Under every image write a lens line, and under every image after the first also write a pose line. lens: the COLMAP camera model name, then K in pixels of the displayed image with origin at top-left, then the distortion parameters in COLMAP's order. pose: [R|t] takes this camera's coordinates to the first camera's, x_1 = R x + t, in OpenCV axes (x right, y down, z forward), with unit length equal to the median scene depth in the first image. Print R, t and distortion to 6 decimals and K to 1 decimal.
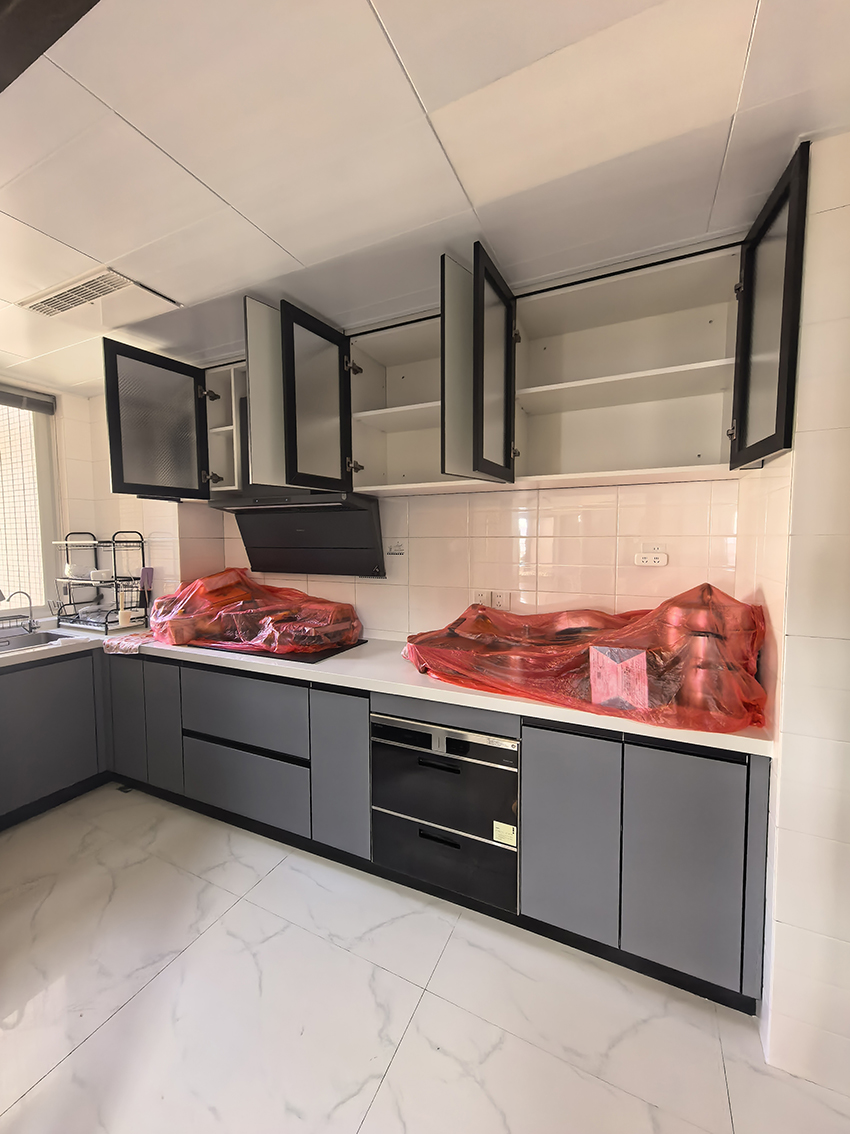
lens RADIAL K [[444.4, 0, 425.0], [0, 444.4, 567.0], [0, 0, 1]] dist [0.001988, 0.000012]
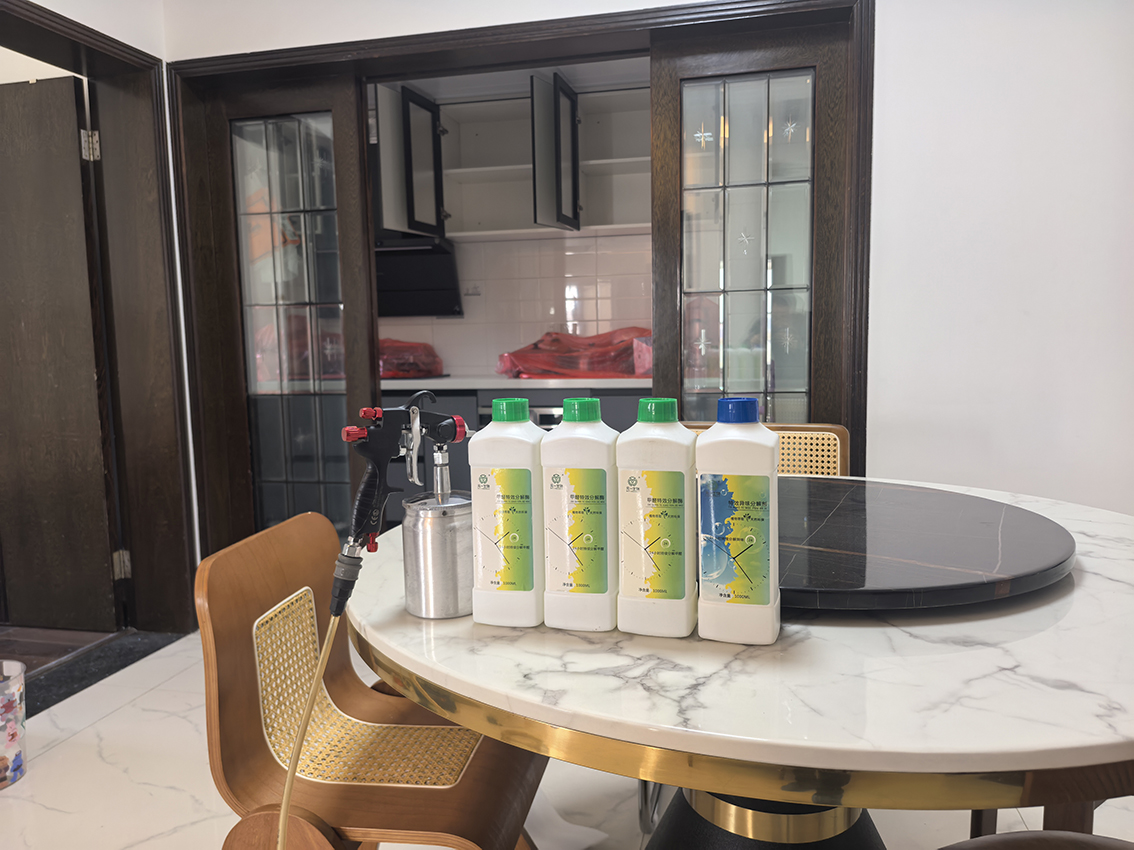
lens RADIAL K [[812.8, 0, 568.7], [0, 812.8, 419.6], [0, 0, 1]] dist [0.038198, -0.001857]
pose [[0.975929, -0.038604, 0.214645, -0.332222], [0.030616, 0.998714, 0.040417, 0.244155], [-0.215929, -0.032872, 0.975856, -1.228102]]
